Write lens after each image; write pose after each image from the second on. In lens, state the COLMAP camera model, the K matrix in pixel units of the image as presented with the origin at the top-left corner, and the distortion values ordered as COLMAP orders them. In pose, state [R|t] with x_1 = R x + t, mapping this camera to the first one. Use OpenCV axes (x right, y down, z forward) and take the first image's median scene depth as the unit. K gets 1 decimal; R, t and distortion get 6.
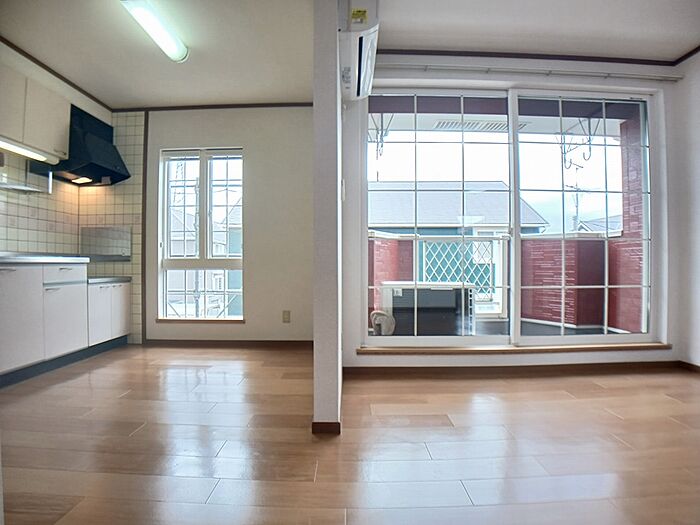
lens RADIAL K [[358.3, 0, 350.0], [0, 358.3, 262.5], [0, 0, 1]] dist [-0.070407, 0.001965]
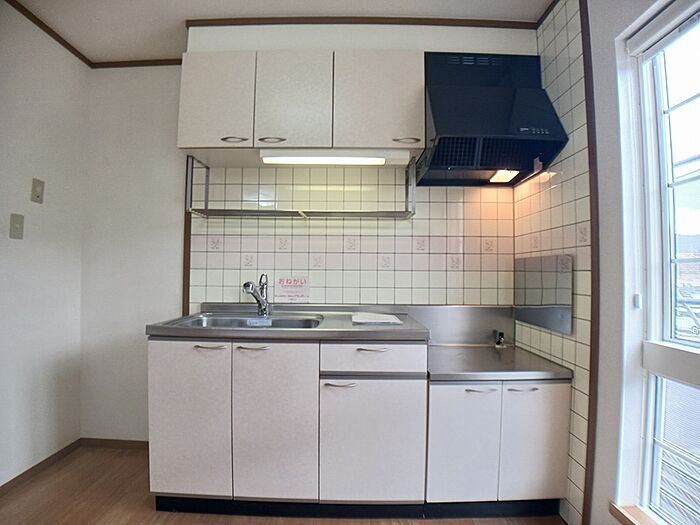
lens RADIAL K [[358.3, 0, 350.0], [0, 358.3, 262.5], [0, 0, 1]] dist [-0.070407, 0.001965]
pose [[-0.010120, -0.023505, -0.999673, -0.240342], [-0.008341, 0.999691, -0.023421, -0.097494], [0.999914, 0.008101, -0.010313, 0.886562]]
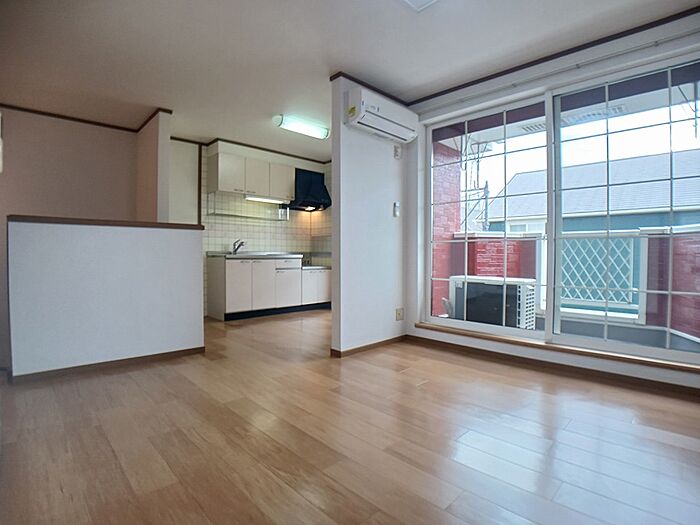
lens RADIAL K [[358.3, 0, 350.0], [0, 358.3, 262.5], [0, 0, 1]] dist [-0.070407, 0.001965]
pose [[0.699504, 0.018615, -0.714386, 0.732565], [-0.003417, 0.999736, 0.022705, -0.017546], [0.714620, -0.013441, 0.699383, -0.118395]]
